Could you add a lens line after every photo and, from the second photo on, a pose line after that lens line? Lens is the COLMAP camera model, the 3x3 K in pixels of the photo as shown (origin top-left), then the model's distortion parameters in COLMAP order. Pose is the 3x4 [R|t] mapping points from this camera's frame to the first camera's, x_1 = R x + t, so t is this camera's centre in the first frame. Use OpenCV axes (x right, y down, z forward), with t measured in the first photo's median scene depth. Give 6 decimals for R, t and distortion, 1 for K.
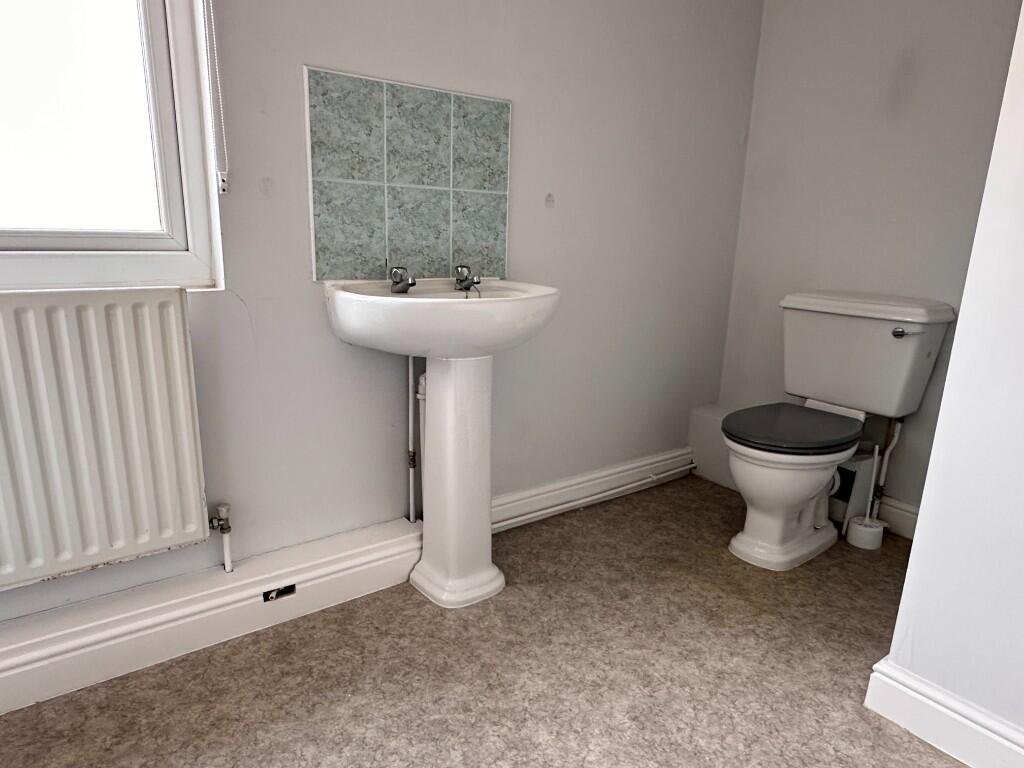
lens RADIAL K [[636.5, 0, 511.8], [0, 636.5, 388.2], [0, 0, 1]] dist [-0.010756, 0.001591]
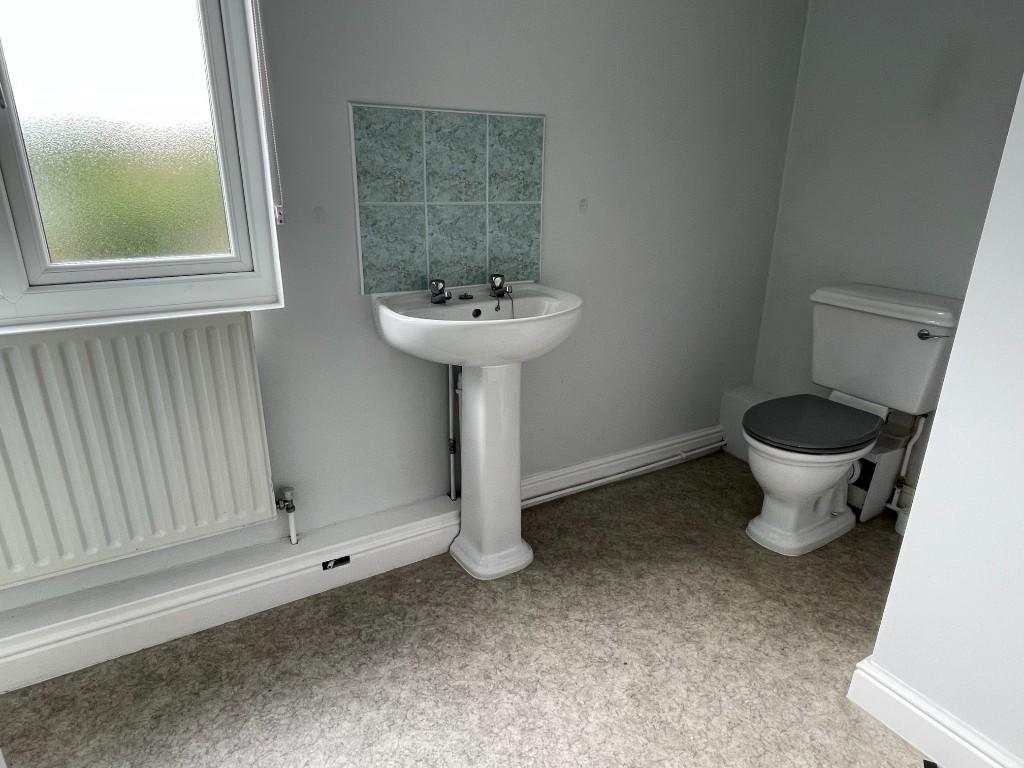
lens RADIAL K [[601.5, 0, 510.9], [0, 601.5, 383.4], [0, 0, 1]] dist [-0.009065, 0.000356]
pose [[0.994560, 0.019167, -0.102385, 0.062458], [-0.010879, 0.996662, 0.080908, -0.101856], [0.103594, -0.079354, 0.991449, -0.039225]]
